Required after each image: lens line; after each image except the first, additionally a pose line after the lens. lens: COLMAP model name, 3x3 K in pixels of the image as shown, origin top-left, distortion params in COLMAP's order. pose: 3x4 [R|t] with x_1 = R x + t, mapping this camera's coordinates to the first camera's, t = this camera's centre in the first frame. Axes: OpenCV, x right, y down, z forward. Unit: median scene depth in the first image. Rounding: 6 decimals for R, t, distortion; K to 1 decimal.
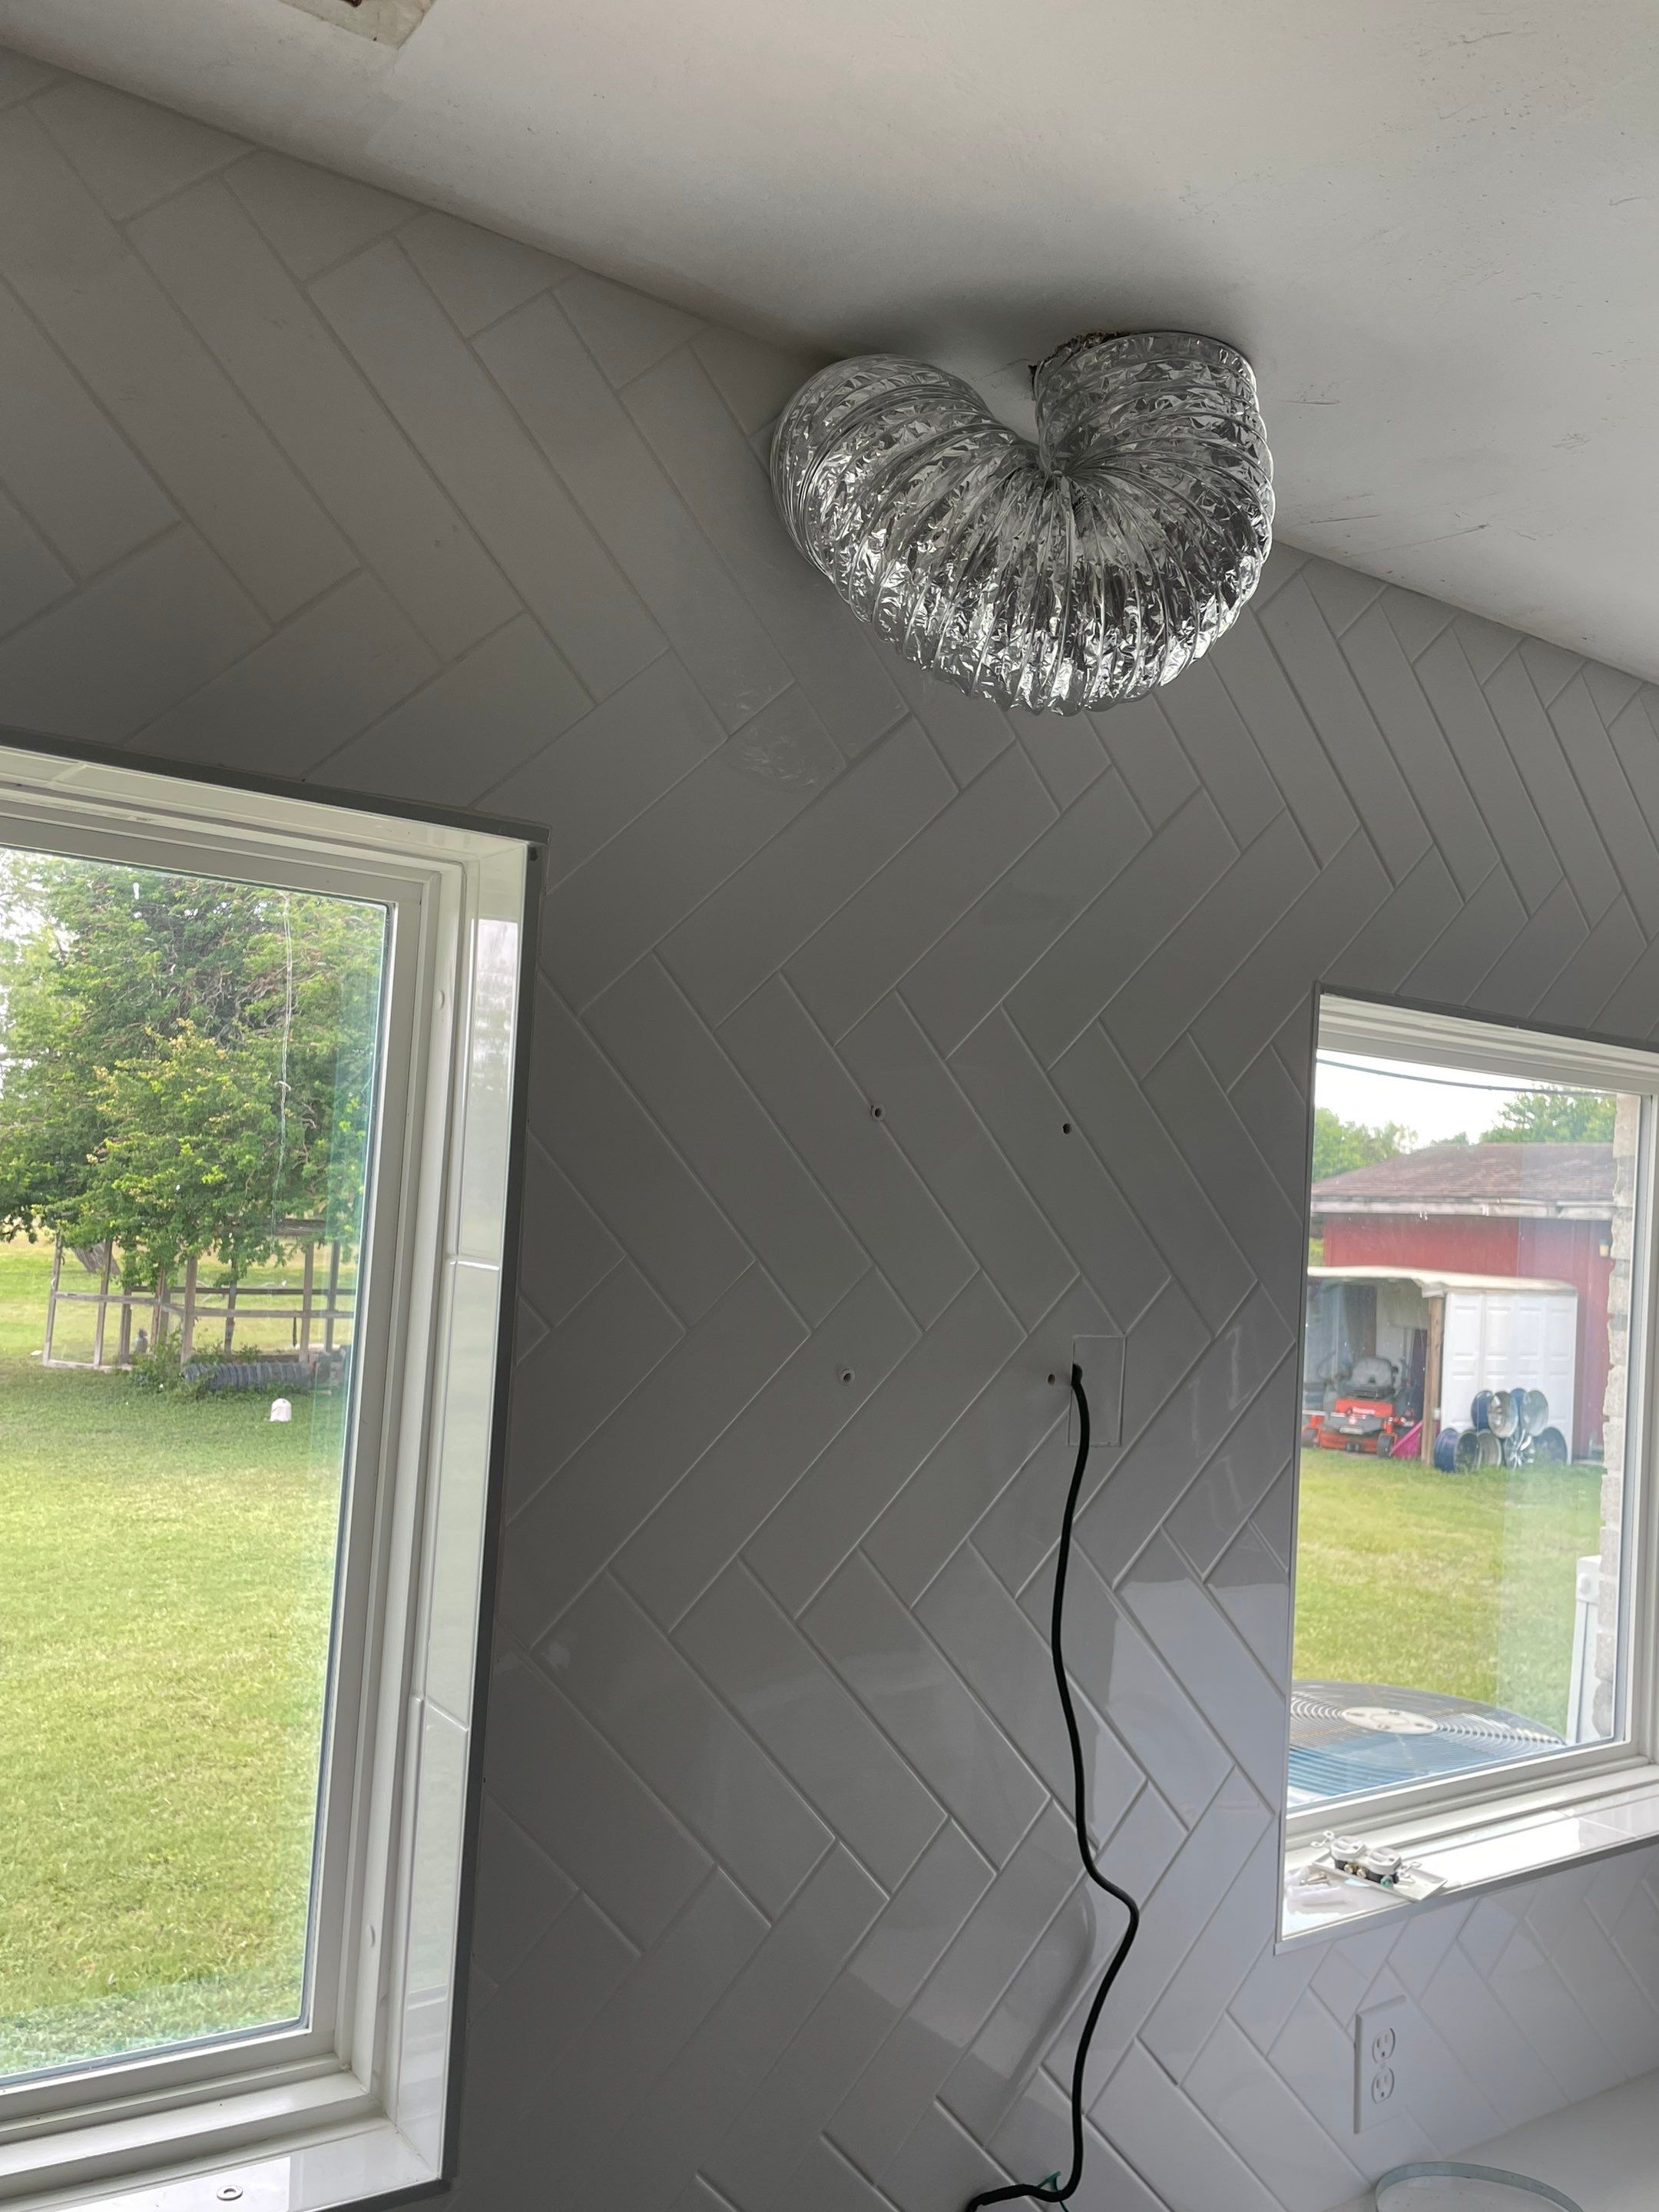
lens RADIAL K [[1752.3, 0, 831.9], [0, 1752.3, 1133.5], [0, 0, 1]] dist [0.081117, -0.109004]
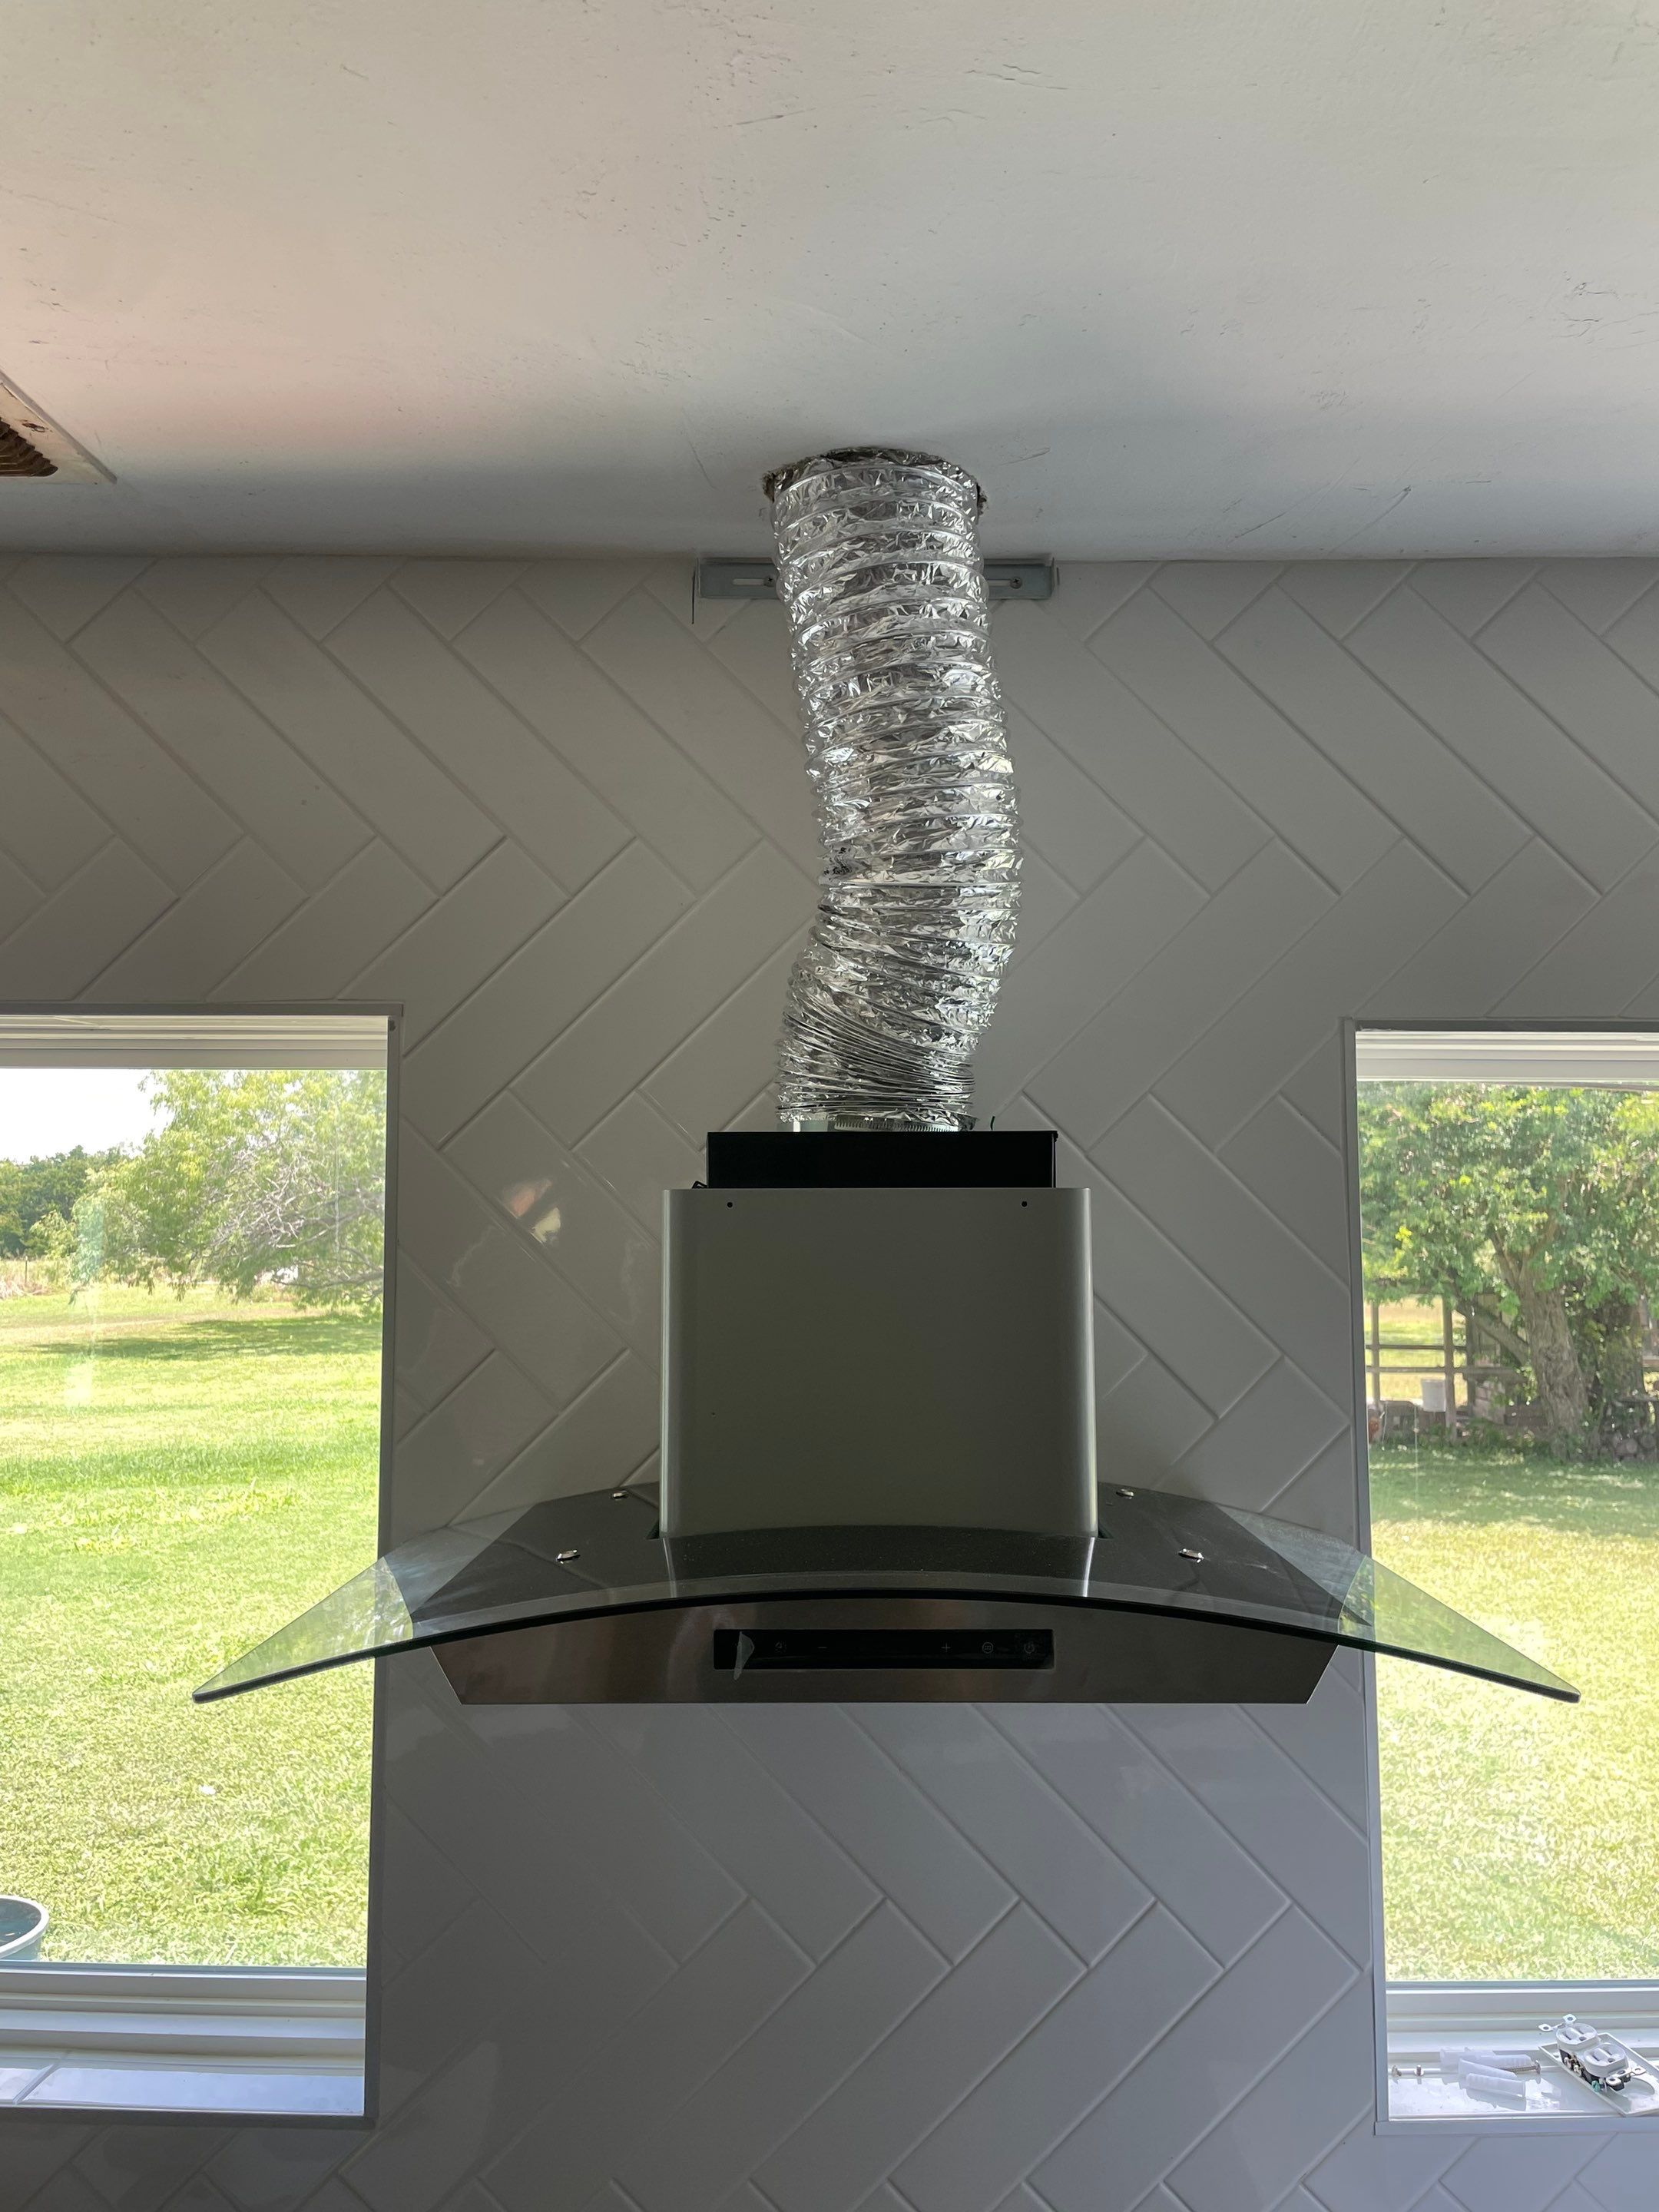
lens RADIAL K [[1679.1, 0, 852.9], [0, 1679.1, 1089.8], [0, 0, 1]] dist [0.078832, -0.111891]
pose [[0.815713, -0.100591, -0.569643, 0.528378], [0.065552, 0.994495, -0.081745, 0.003665], [0.574730, 0.029340, 0.817817, 0.146364]]
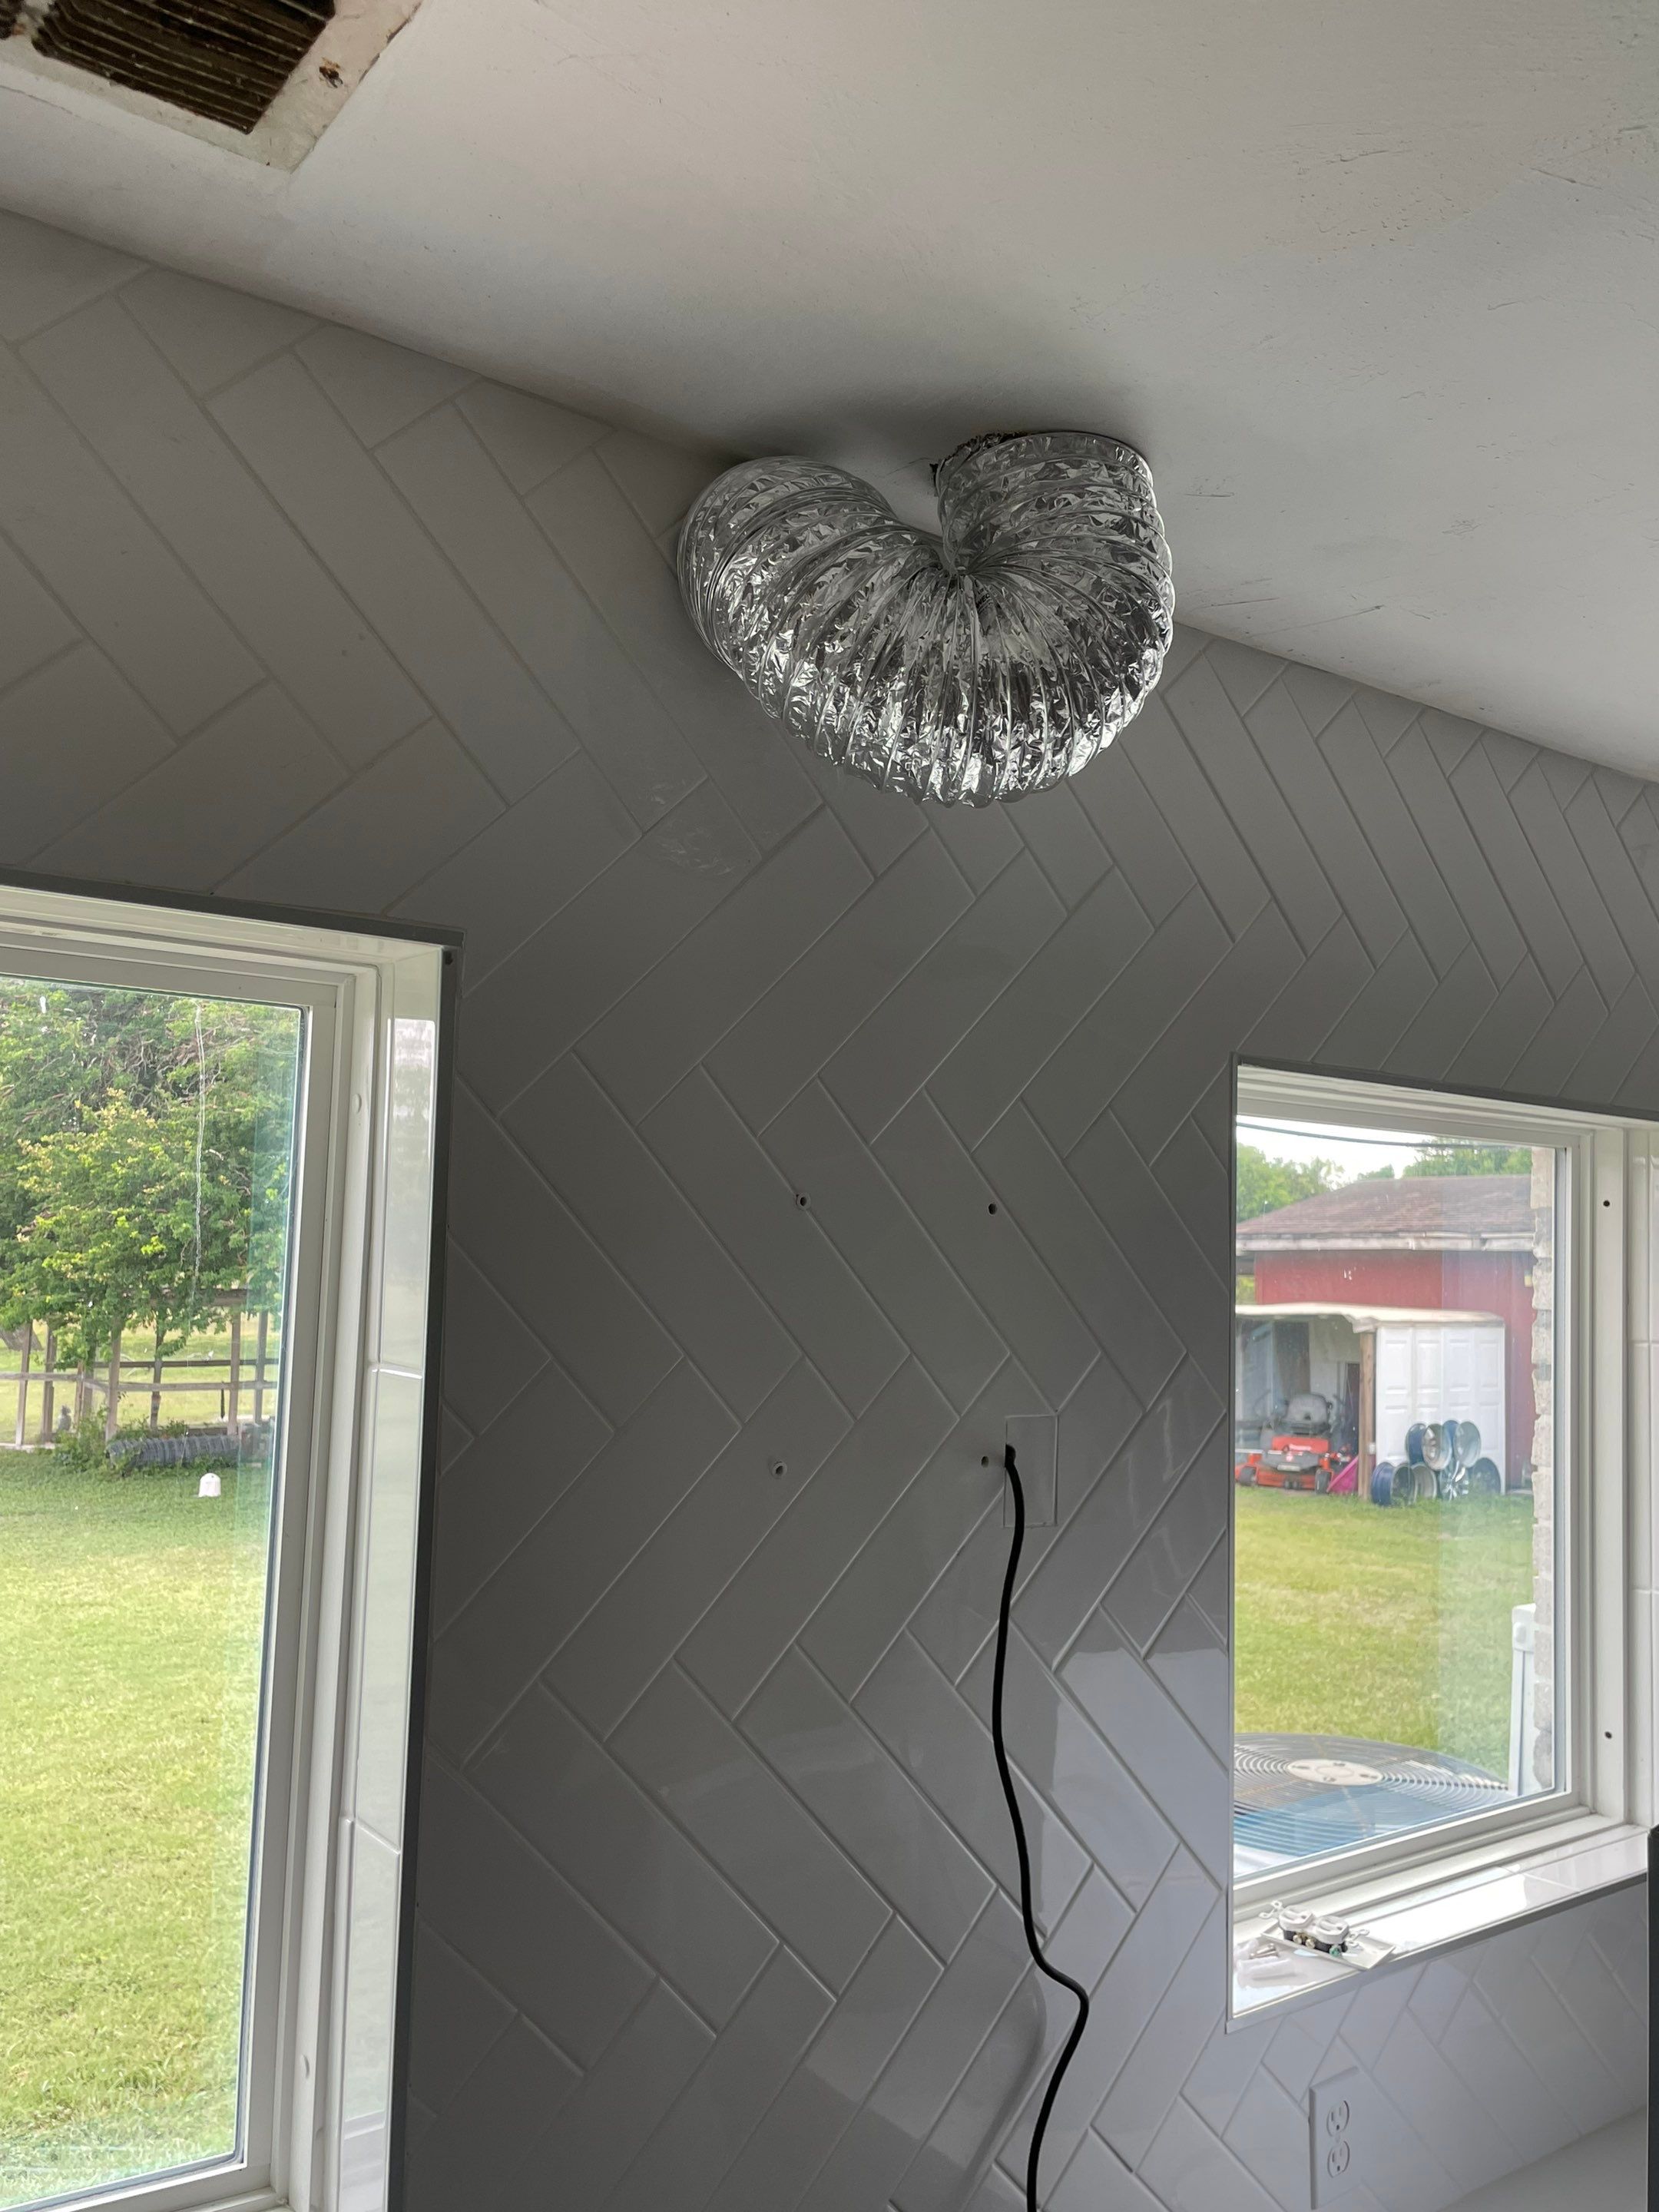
lens RADIAL K [[1752.3, 0, 824.4], [0, 1752.3, 1134.1], [0, 0, 1]] dist [0.081117, -0.109004]
pose [[0.999020, -0.027320, 0.034830, 0.003726], [0.028282, 0.999224, -0.027428, -0.017725], [-0.034053, 0.028386, 0.999017, 0.000848]]
